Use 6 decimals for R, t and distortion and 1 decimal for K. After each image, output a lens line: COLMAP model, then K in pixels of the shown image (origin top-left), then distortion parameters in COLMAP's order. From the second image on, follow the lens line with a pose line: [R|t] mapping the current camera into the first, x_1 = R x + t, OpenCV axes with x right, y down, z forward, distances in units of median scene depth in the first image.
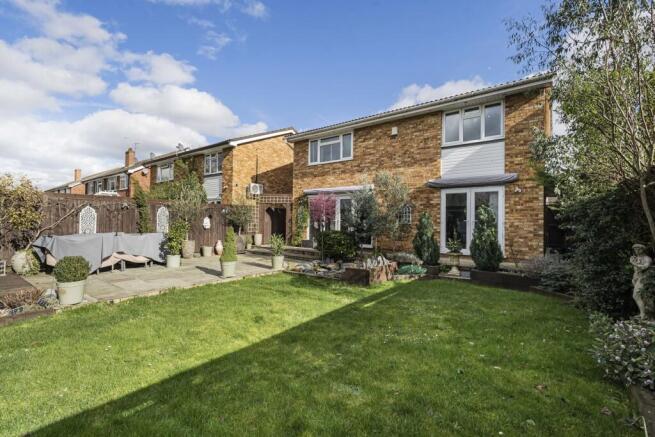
lens RADIAL K [[293.3, 0, 324.5], [0, 293.3, 218.0], [0, 0, 1]] dist [0.002701, -0.000938]
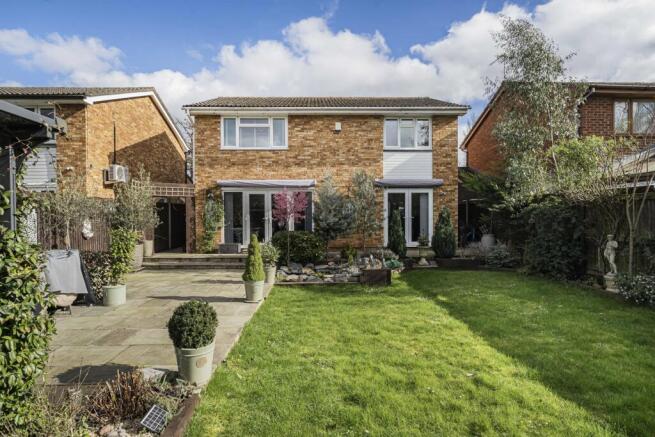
lens RADIAL K [[337.3, 0, 327.1], [0, 337.3, 219.5], [0, 0, 1]] dist [-0.005817, -0.000344]
pose [[0.775544, -0.026406, 0.630741, -0.488962], [0.005436, 0.999367, 0.035154, -0.025312], [-0.631270, -0.023835, 0.775197, 0.142012]]
